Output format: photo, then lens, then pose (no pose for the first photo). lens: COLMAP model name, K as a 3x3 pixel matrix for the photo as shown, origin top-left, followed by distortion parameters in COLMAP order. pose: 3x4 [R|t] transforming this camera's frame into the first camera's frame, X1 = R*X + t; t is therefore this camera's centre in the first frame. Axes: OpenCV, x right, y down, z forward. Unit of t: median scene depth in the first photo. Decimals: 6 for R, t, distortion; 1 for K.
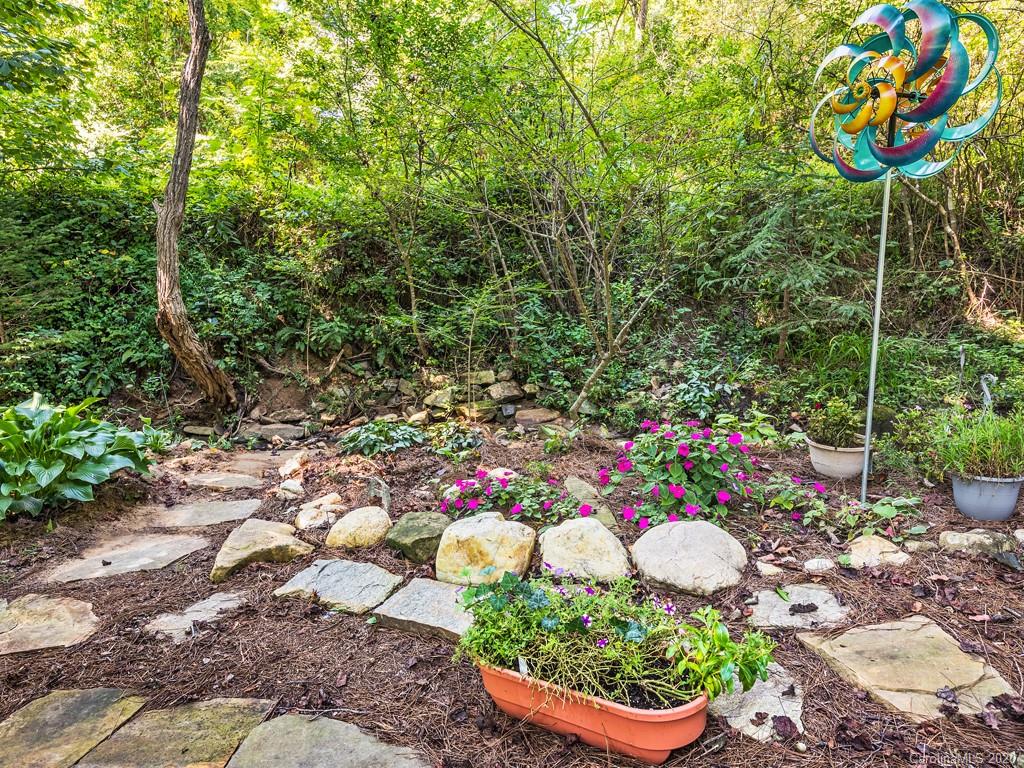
lens RADIAL K [[658.2, 0, 510.5], [0, 658.2, 373.5], [0, 0, 1]] dist [0.024934, -0.002859]
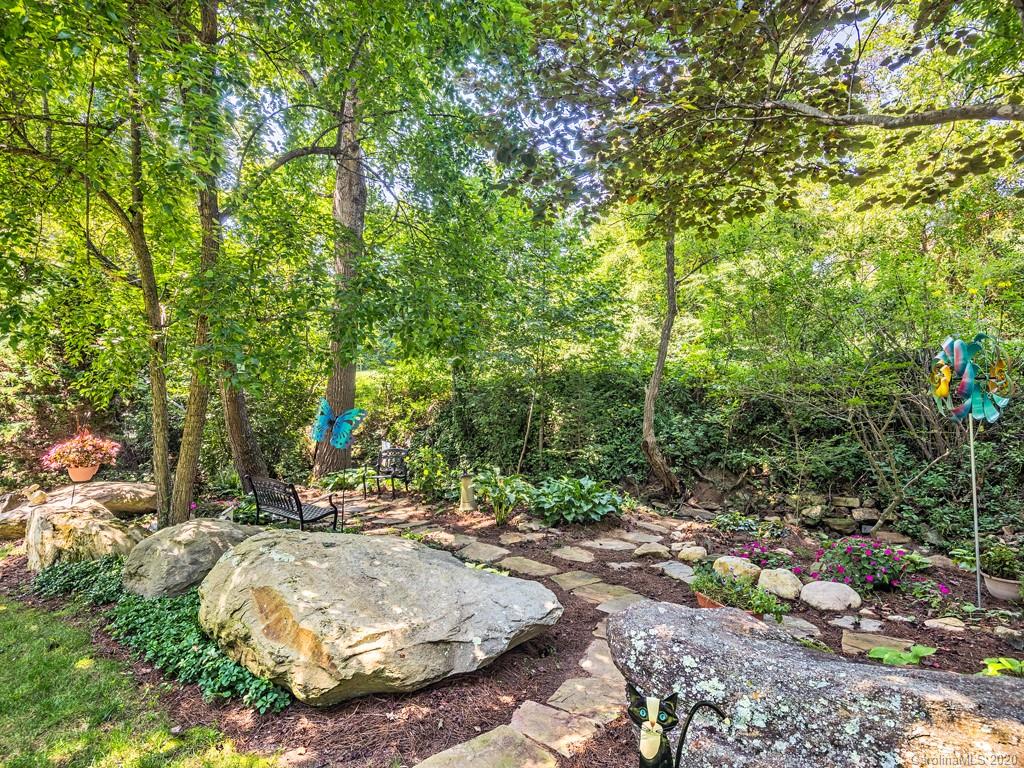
lens RADIAL K [[545.8, 0, 508.1], [0, 545.8, 381.2], [0, 0, 1]] dist [0.013289, -0.006267]
pose [[0.706143, 0.006957, -0.708035, 0.295507], [-0.124269, 0.985649, -0.114252, -0.026491], [0.697079, 0.168665, 0.696874, -0.389961]]
